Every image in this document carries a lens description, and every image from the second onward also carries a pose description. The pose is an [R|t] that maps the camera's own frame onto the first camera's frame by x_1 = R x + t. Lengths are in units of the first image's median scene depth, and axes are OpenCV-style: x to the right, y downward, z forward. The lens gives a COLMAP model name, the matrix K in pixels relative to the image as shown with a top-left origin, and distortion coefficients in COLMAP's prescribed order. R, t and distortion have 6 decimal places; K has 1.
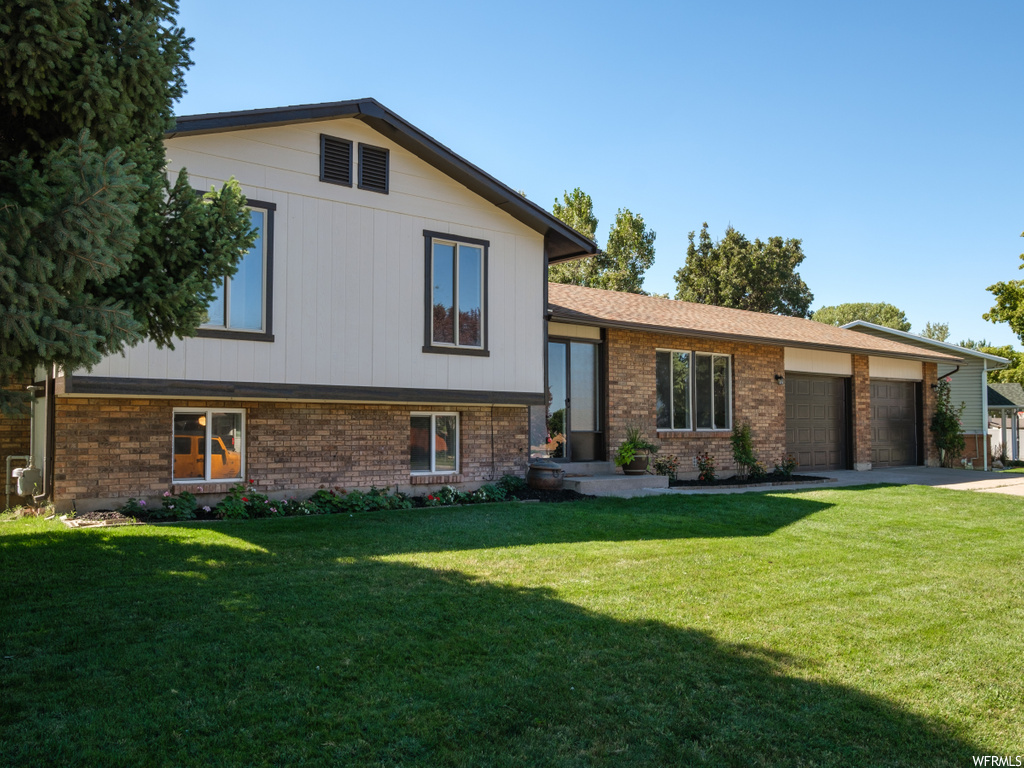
lens RADIAL K [[745.5, 0, 511.6], [0, 745.5, 386.1], [0, 0, 1]] dist [0.003947, 0.002384]
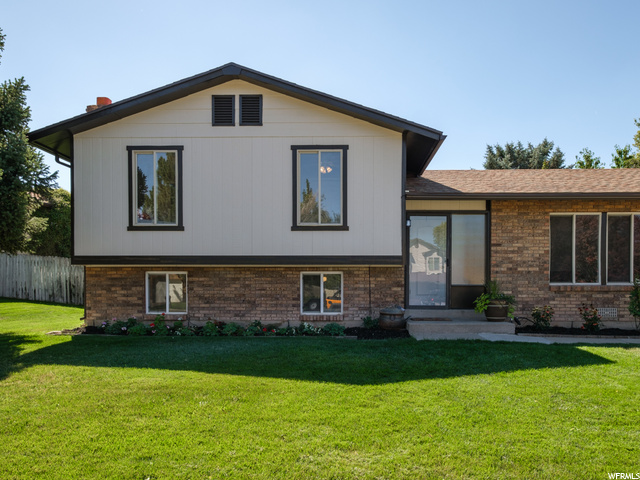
lens RADIAL K [[454.3, 0, 319.7], [0, 454.3, 283.9], [0, 0, 1]] dist [0.008279, 0.000460]
pose [[0.812690, -0.000658, -0.582696, 0.439253], [0.034297, 0.998320, 0.046706, 0.018669], [0.581686, -0.057942, 0.811347, 0.302522]]
